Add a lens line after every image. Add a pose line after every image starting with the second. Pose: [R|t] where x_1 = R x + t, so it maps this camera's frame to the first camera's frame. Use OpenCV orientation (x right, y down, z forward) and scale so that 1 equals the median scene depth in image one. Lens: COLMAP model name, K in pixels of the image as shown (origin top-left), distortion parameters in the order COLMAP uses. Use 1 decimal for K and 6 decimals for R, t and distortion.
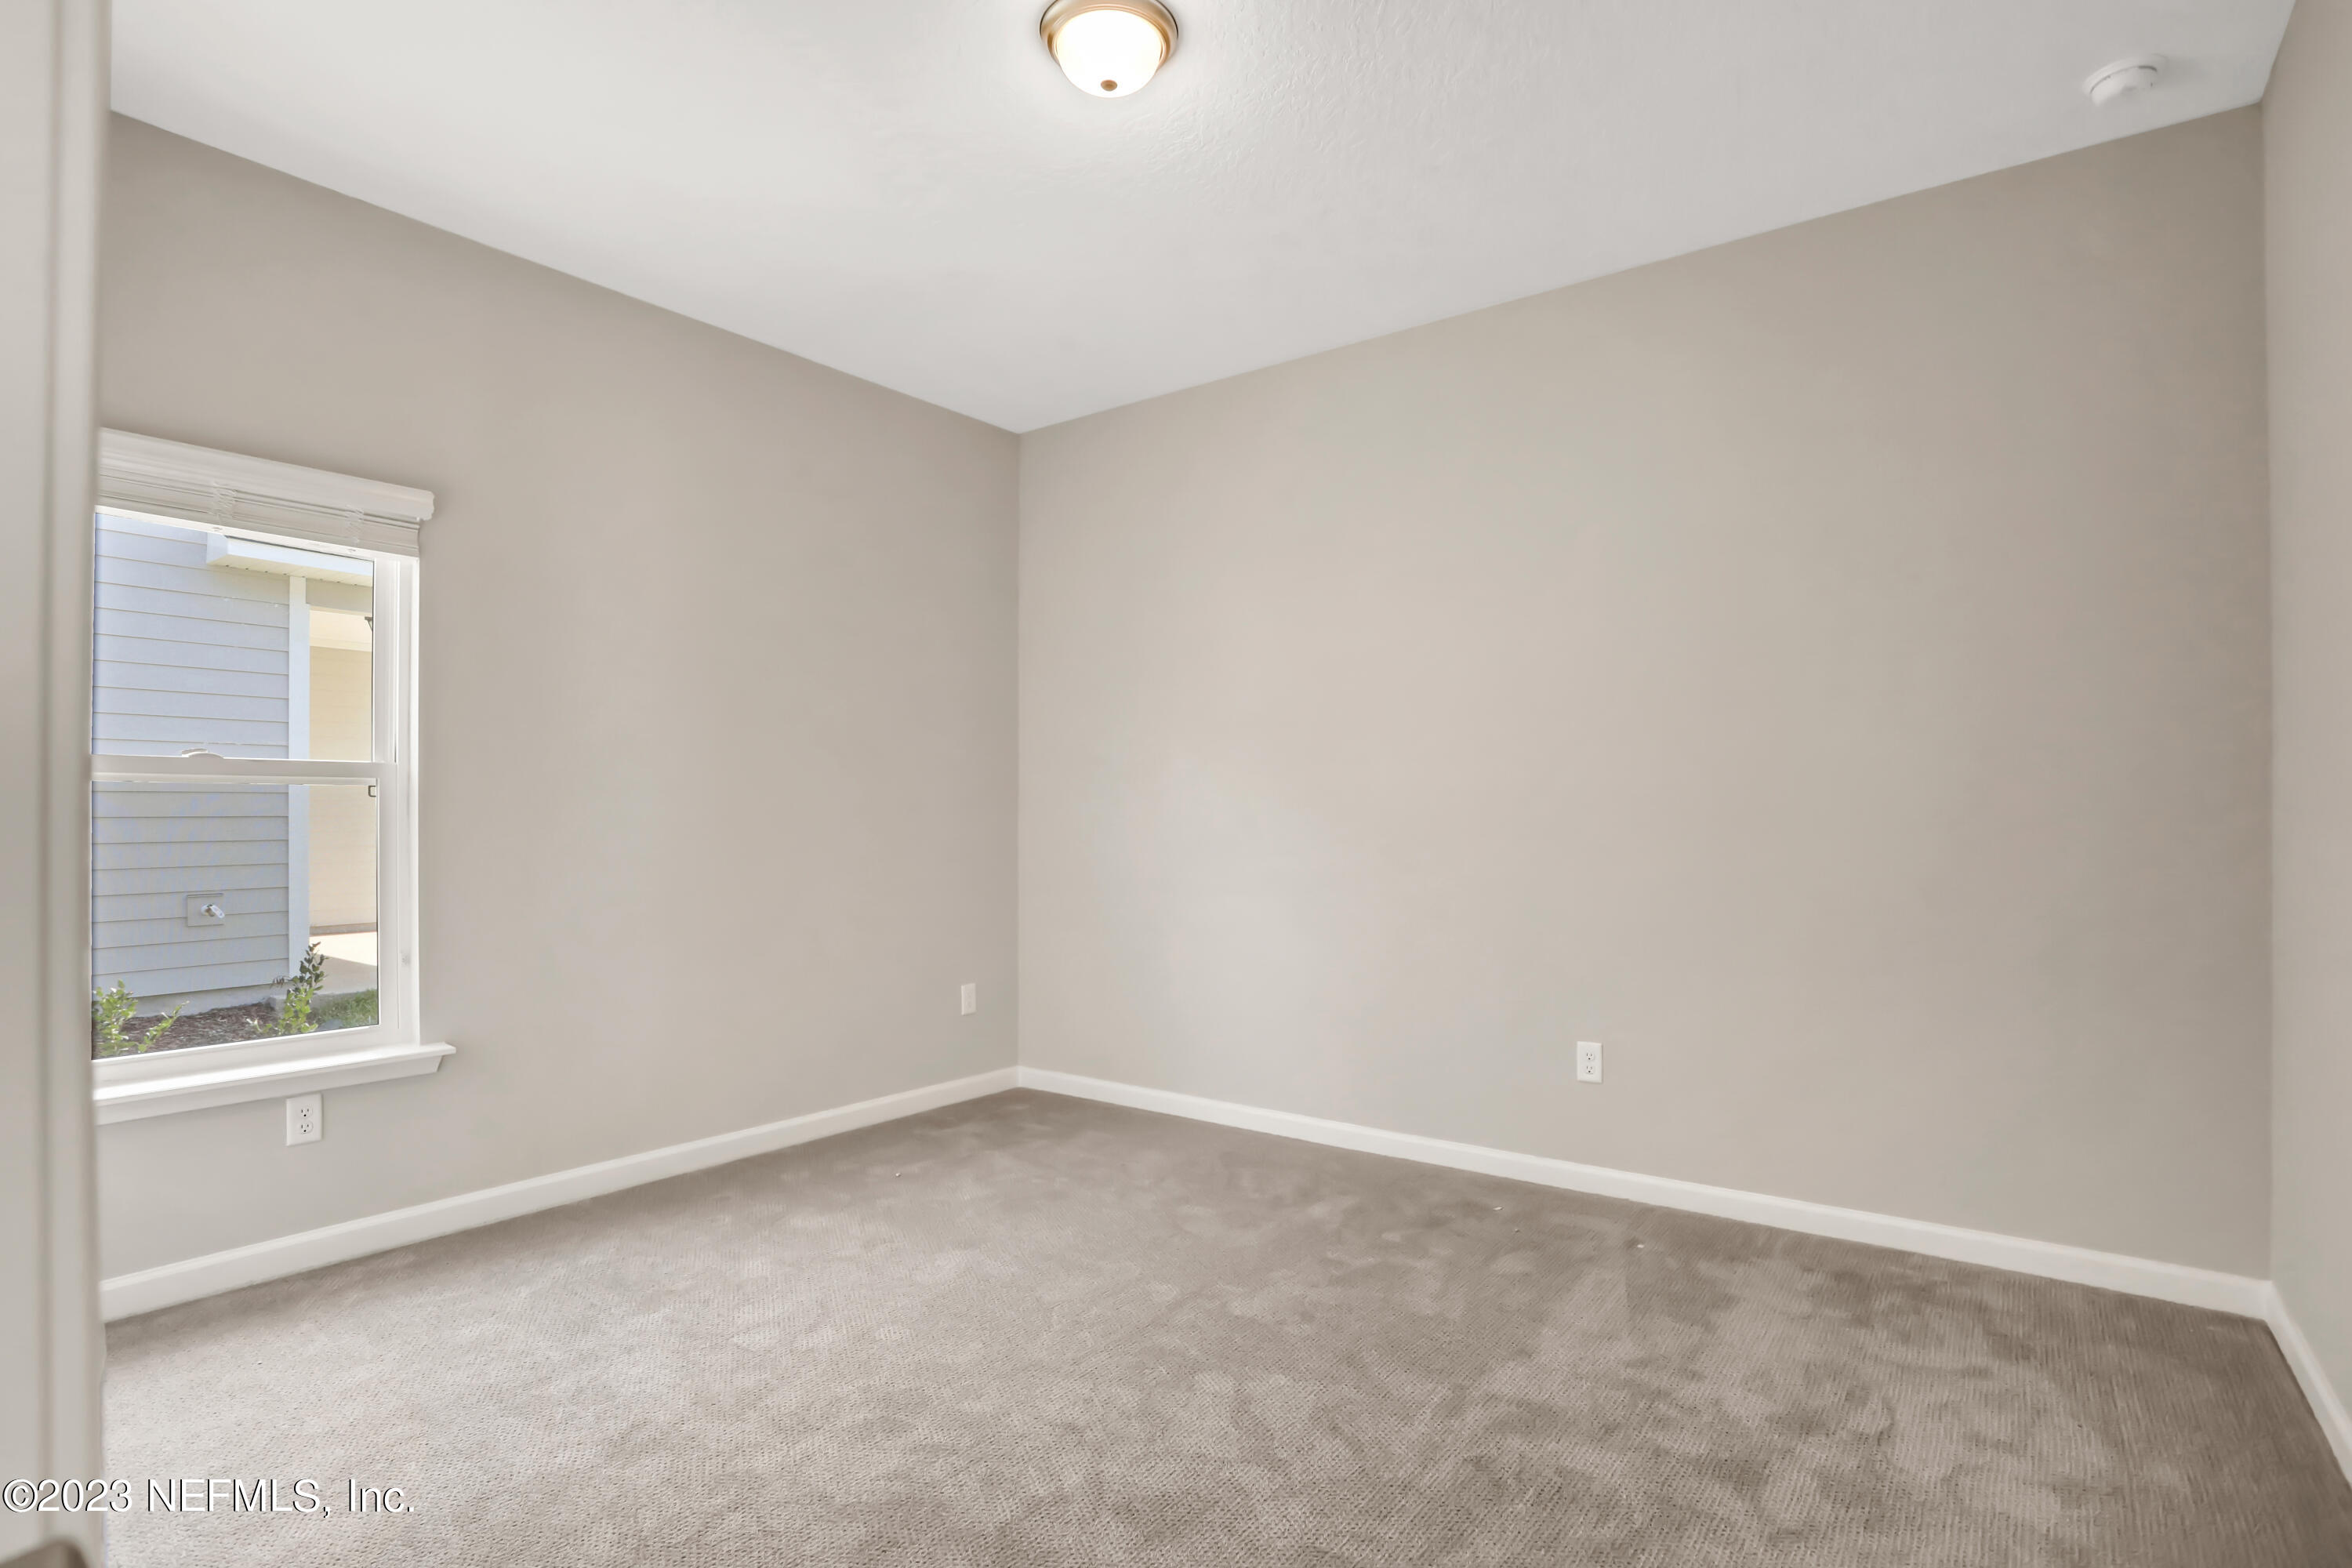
lens RADIAL K [[1200.7, 0, 1155.3], [0, 1200.7, 813.9], [0, 0, 1]] dist [-0.046217, 0.000801]
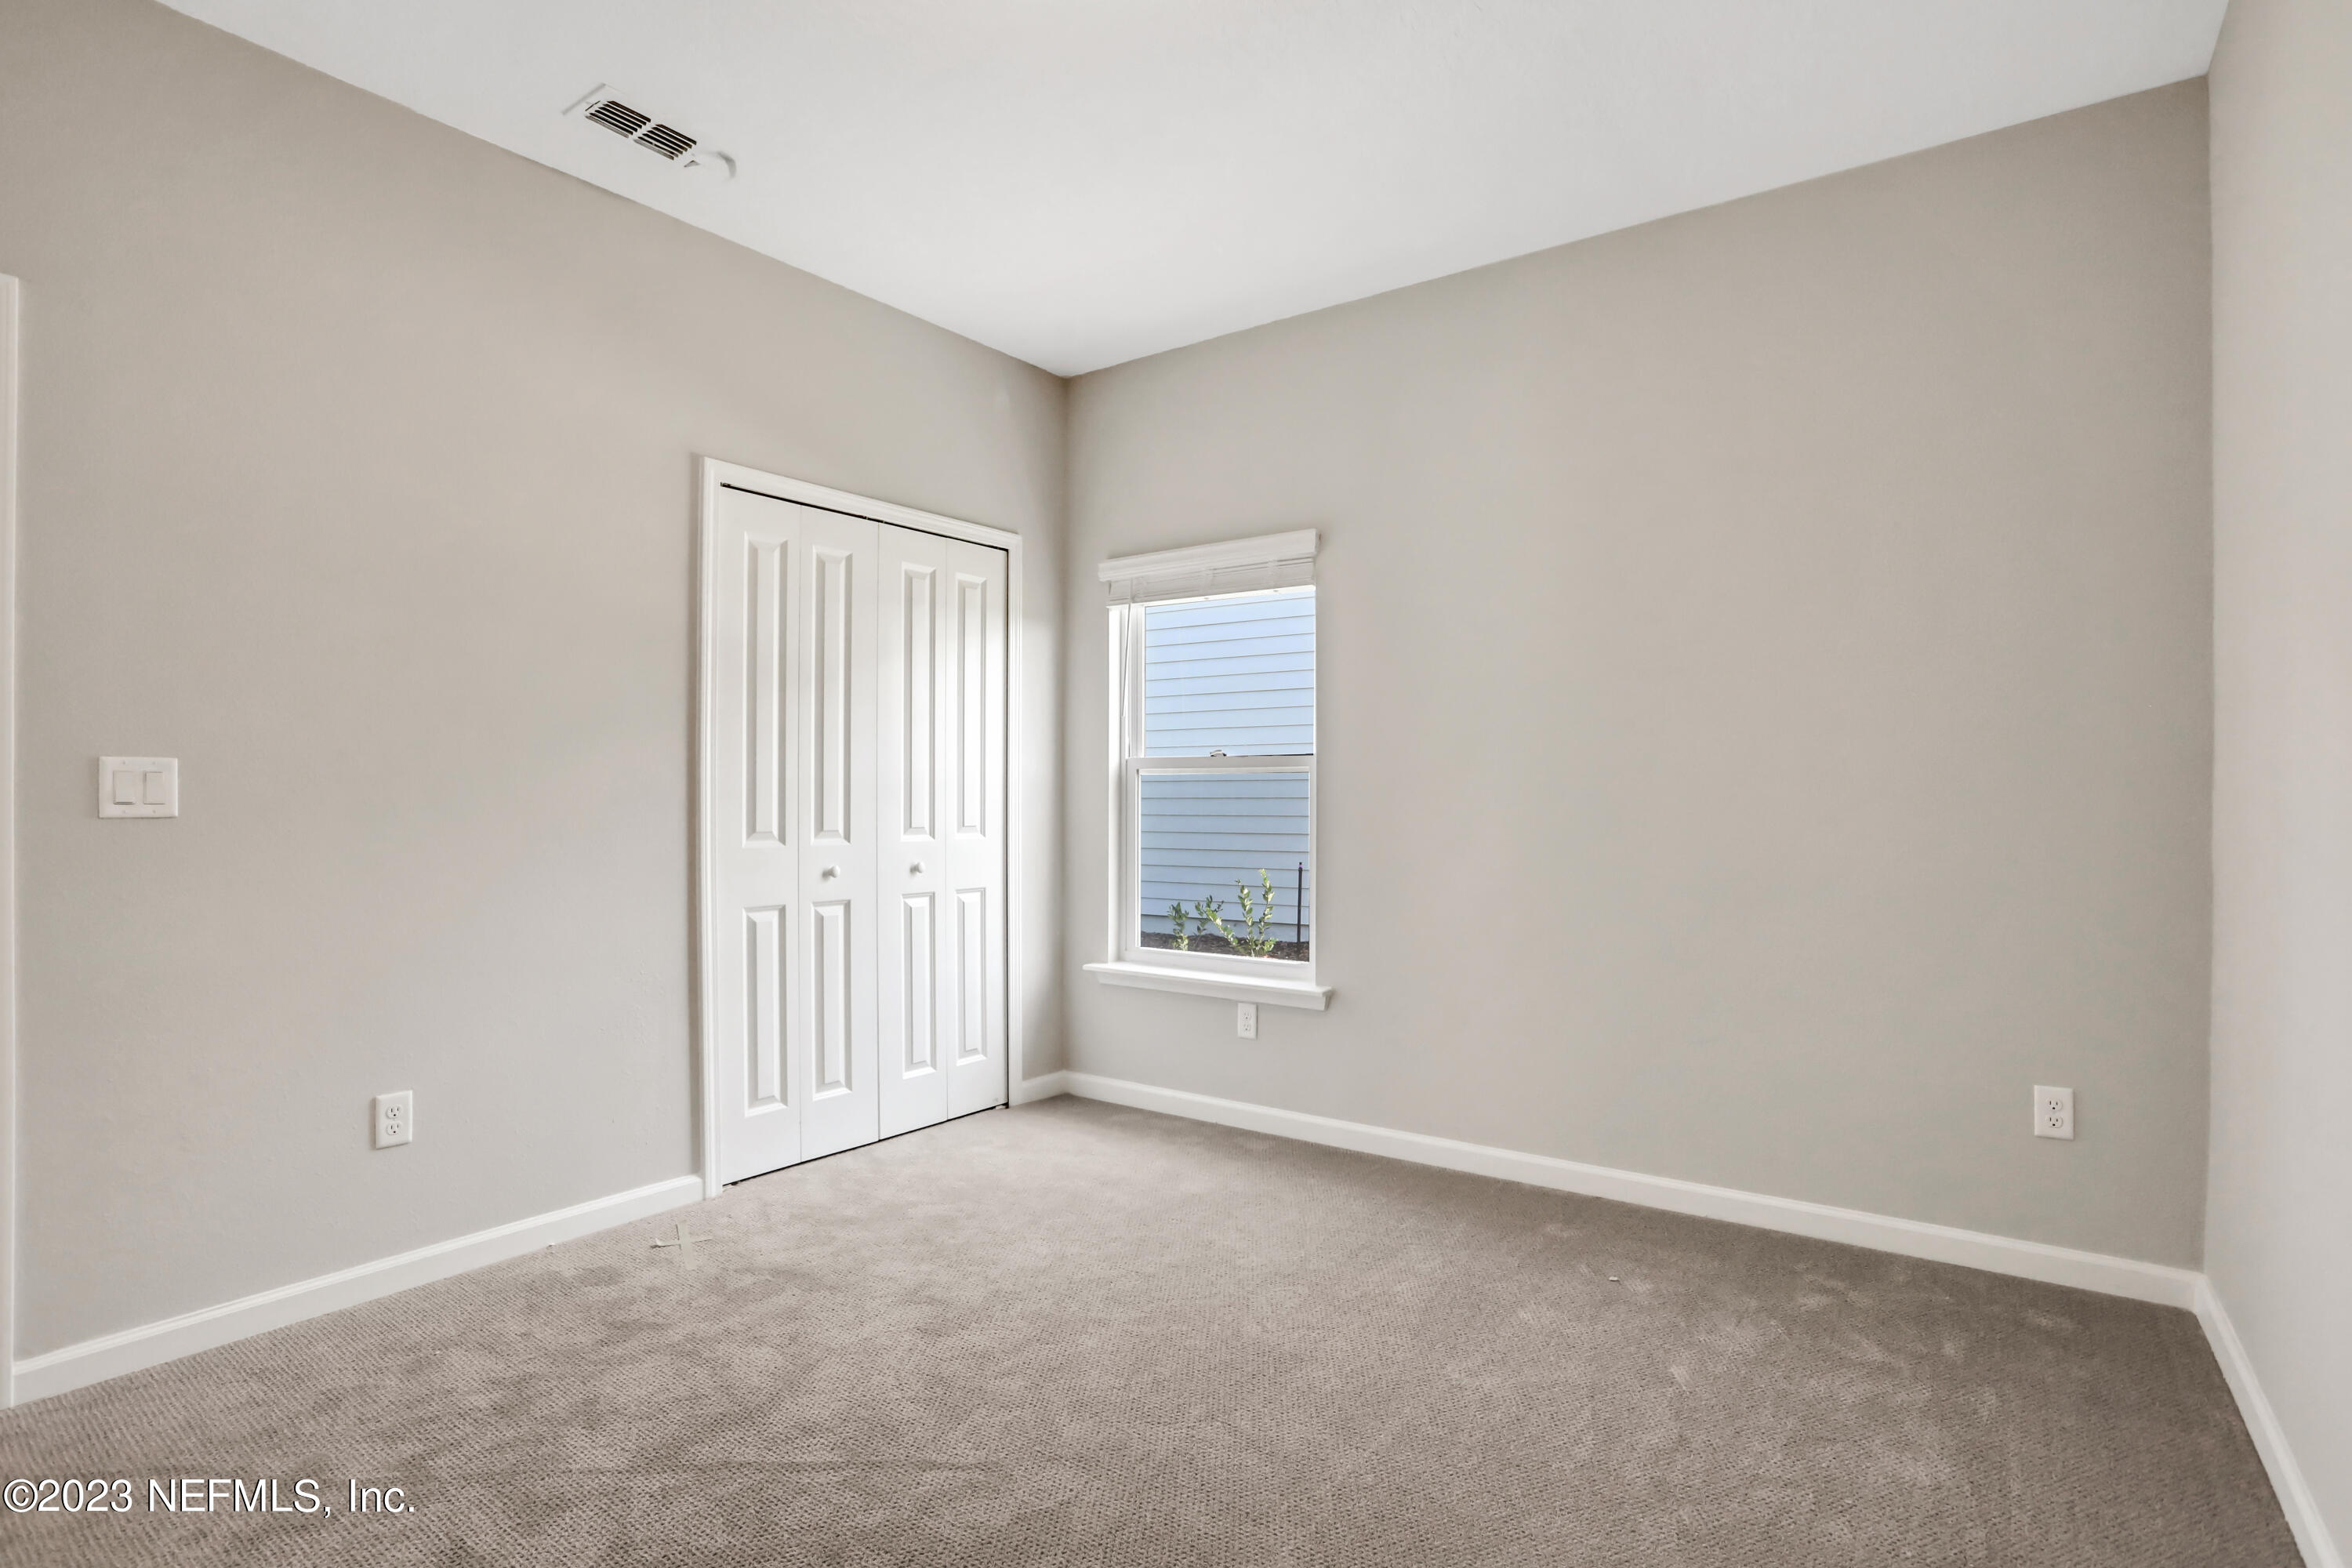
lens RADIAL K [[1200.7, 0, 1155.3], [0, 1200.7, 813.9], [0, 0, 1]] dist [-0.046217, 0.000801]
pose [[-0.009002, 0.019749, -0.999764, 0.640441], [0.006731, 0.999784, 0.019688, -0.007257], [0.999937, -0.006553, -0.009133, 0.878252]]
